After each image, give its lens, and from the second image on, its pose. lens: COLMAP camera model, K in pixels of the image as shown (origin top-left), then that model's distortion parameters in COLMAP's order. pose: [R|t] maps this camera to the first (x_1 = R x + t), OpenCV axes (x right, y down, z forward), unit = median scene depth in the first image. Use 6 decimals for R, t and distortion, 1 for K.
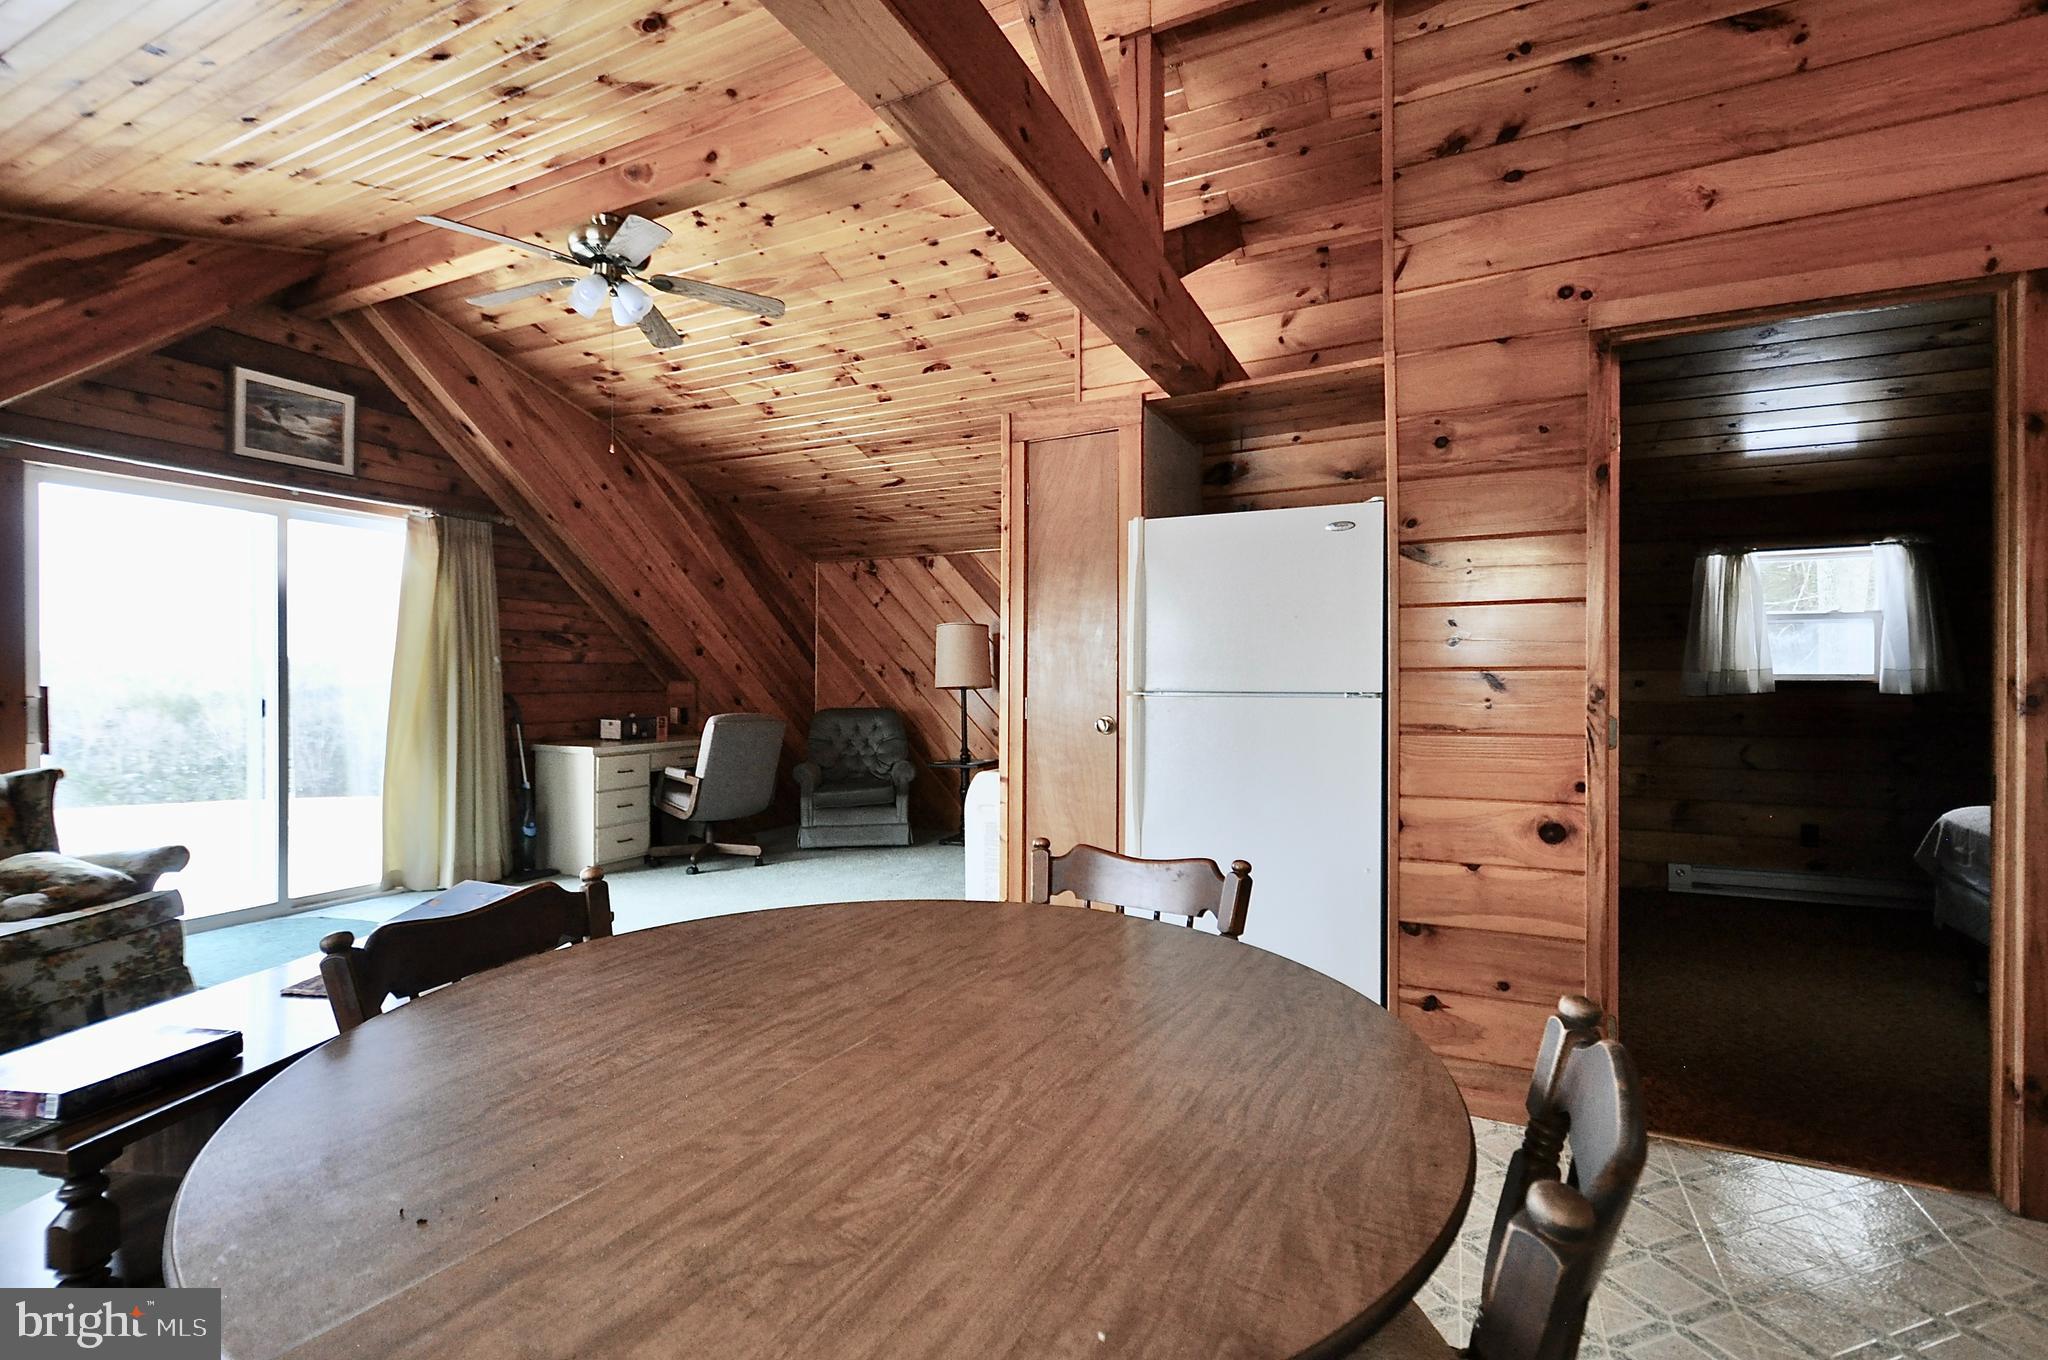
lens RADIAL K [[902.3, 0, 1029.8], [0, 902.3, 686.9], [0, 0, 1]] dist [0.000466, -0.003408]
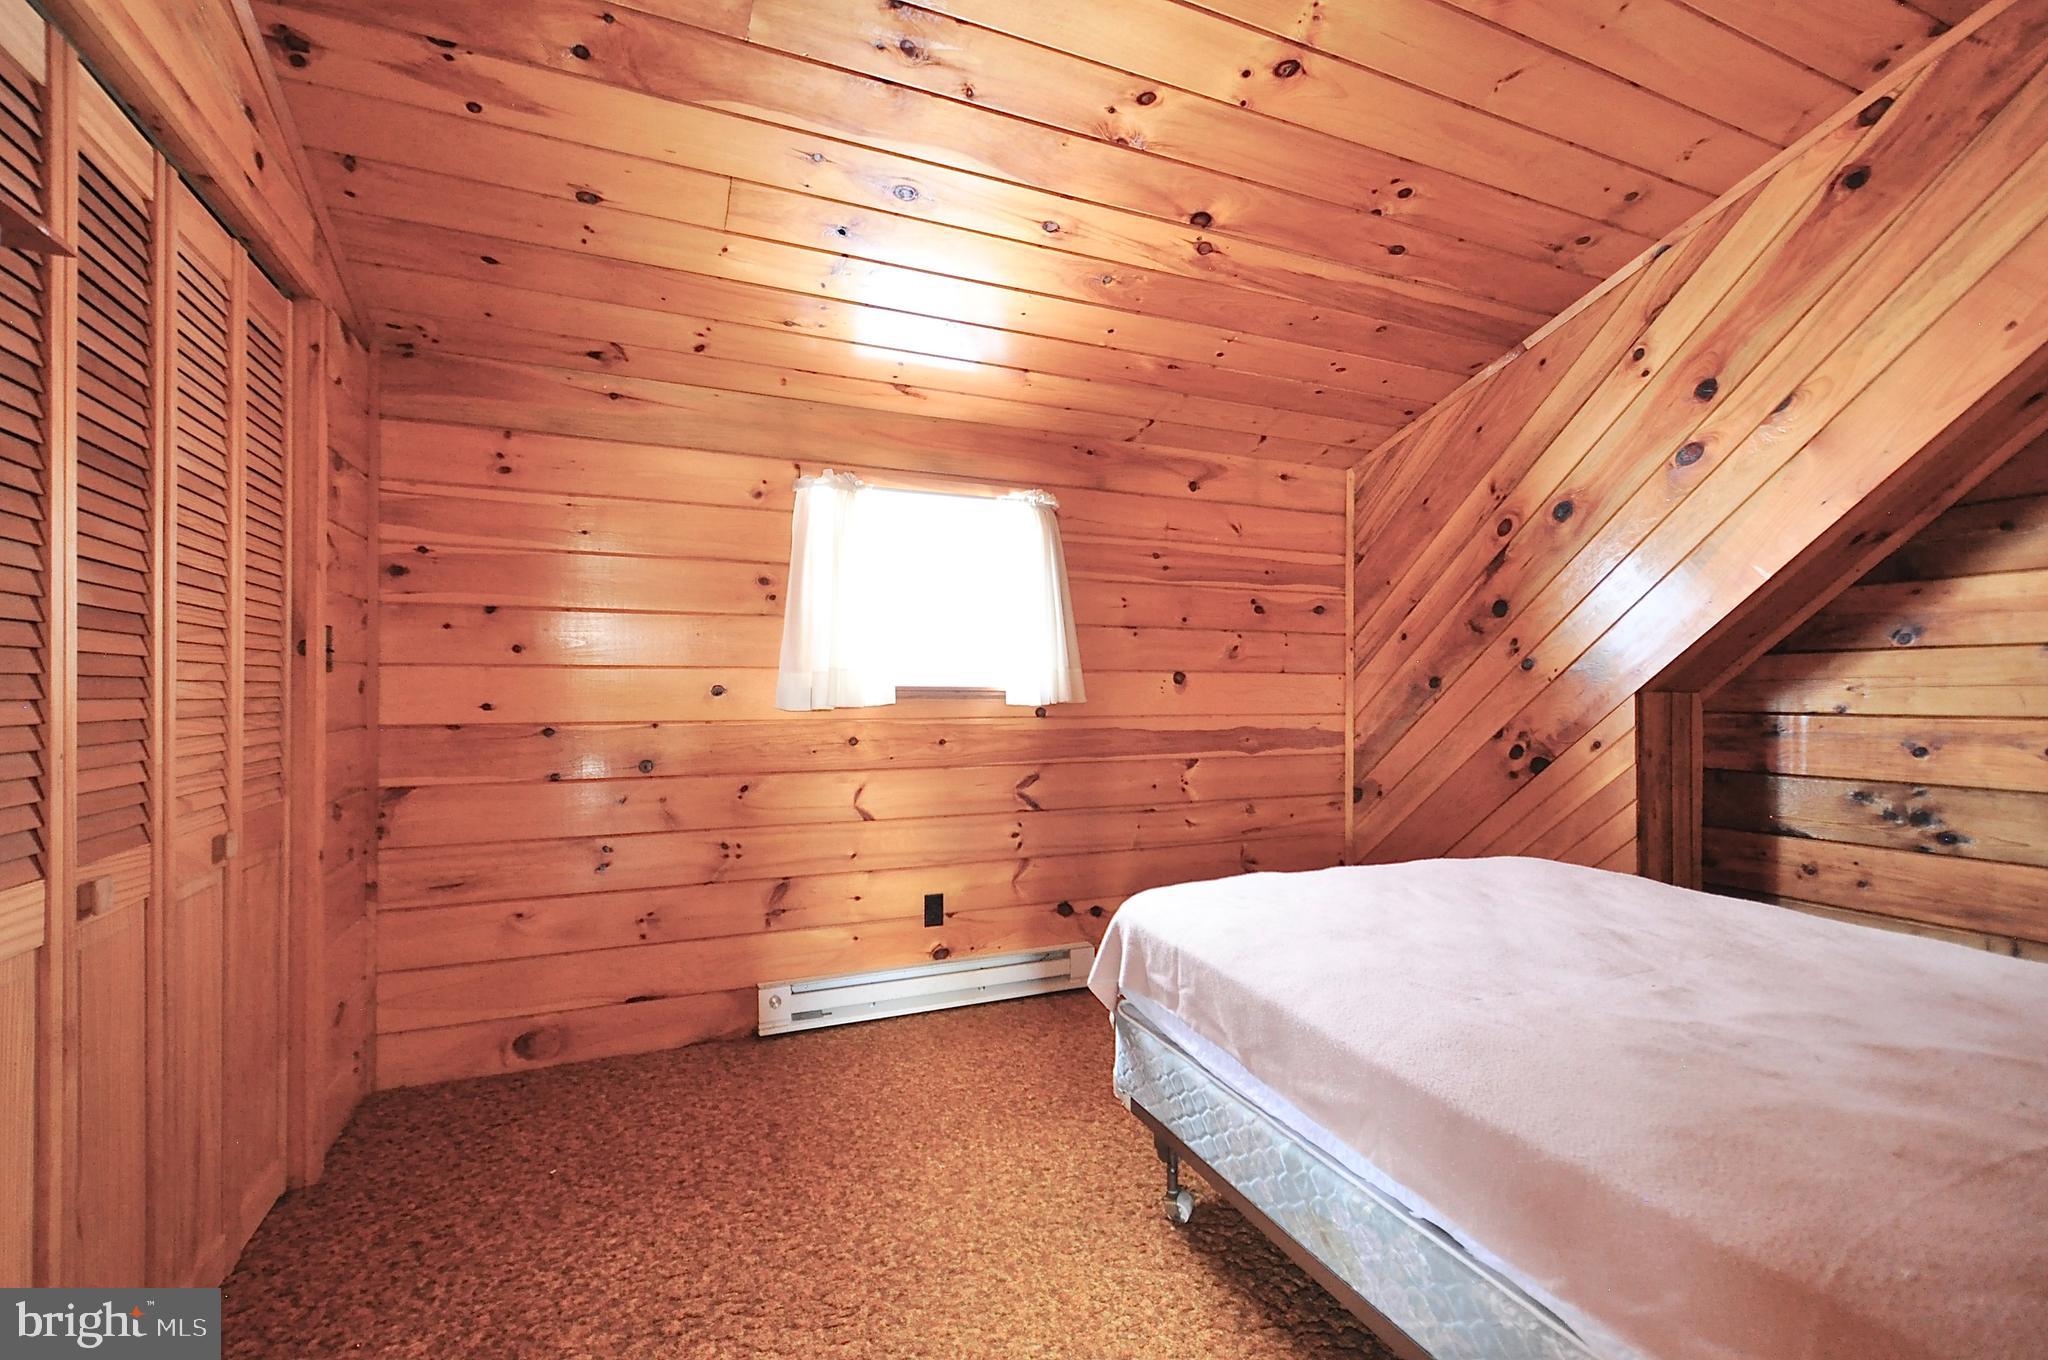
lens RADIAL K [[902.3, 0, 1026.3], [0, 902.3, 690.6], [0, 0, 1]] dist [0.000466, -0.003408]
pose [[0.657168, 0.006314, 0.753717, 0.208949], [0.001471, 0.999952, -0.009659, 0.000809], [-0.753743, 0.007456, 0.657128, 0.263413]]
